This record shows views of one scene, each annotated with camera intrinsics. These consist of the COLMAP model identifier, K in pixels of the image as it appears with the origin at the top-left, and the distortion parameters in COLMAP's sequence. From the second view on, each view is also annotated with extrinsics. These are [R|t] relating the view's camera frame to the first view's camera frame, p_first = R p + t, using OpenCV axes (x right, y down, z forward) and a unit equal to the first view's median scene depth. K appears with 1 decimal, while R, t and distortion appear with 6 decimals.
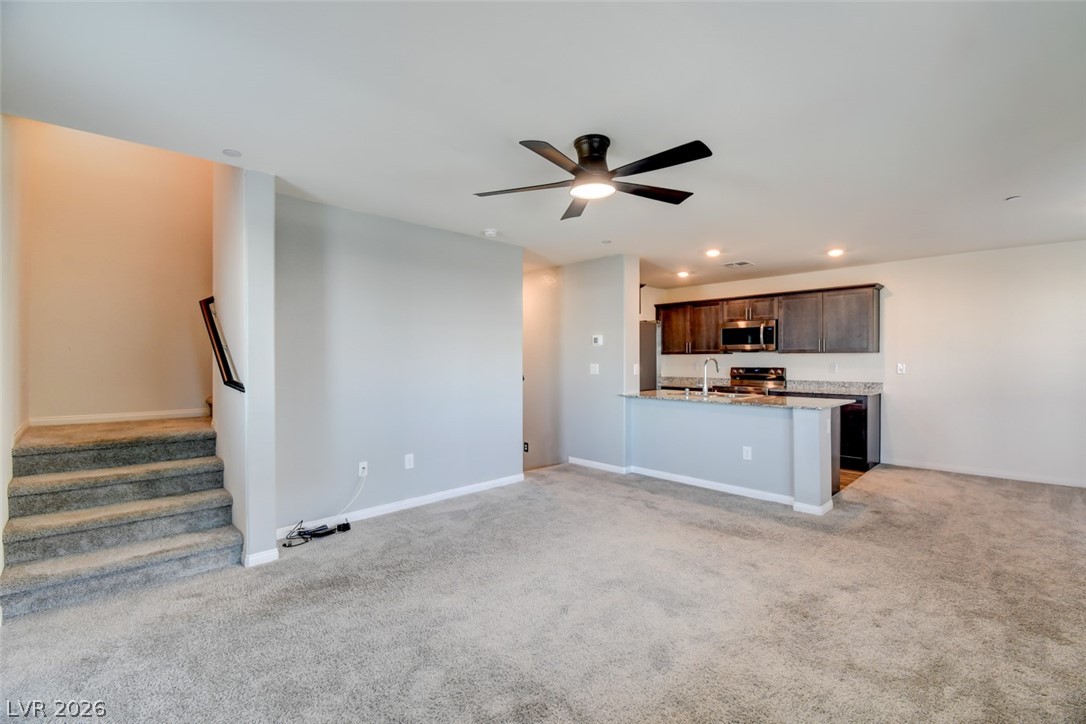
lens RADIAL K [[489.0, 0, 551.4], [0, 489.0, 355.2], [0, 0, 1]] dist [0.002277, -0.002938]
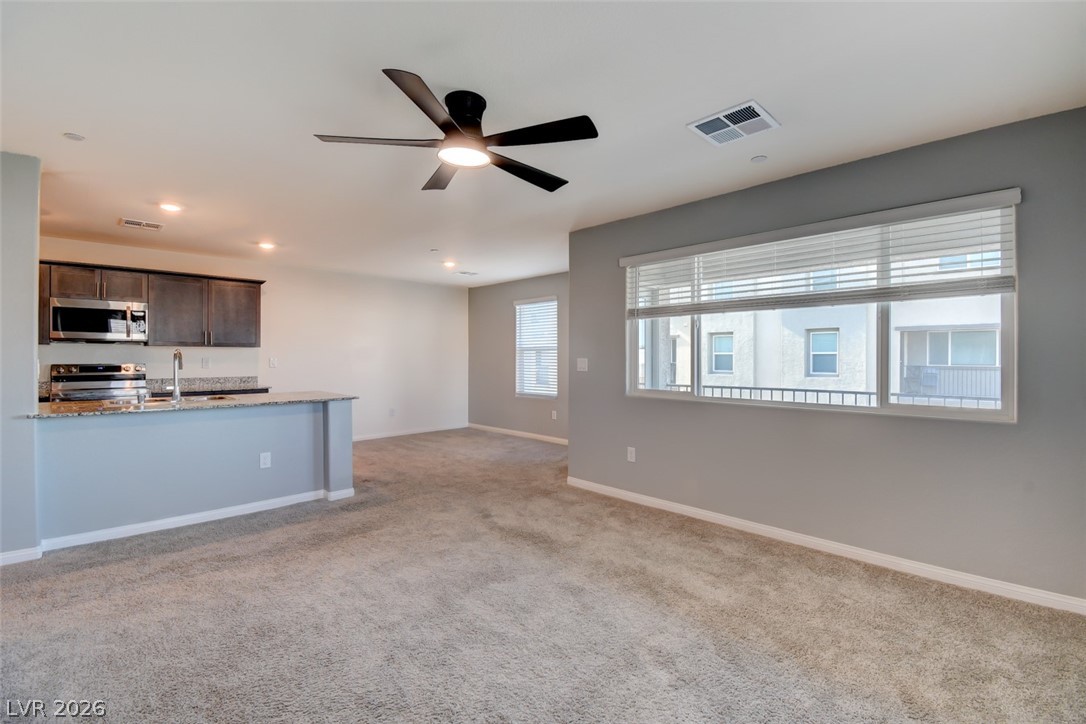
lens RADIAL K [[489.0, 0, 540.2], [0, 489.0, 363.7], [0, 0, 1]] dist [0.002277, -0.002938]
pose [[-0.004821, -0.014927, 0.999877, -0.492548], [-0.009285, 0.999846, 0.014882, 0.011123], [-0.999945, -0.009212, -0.004959, 0.539030]]
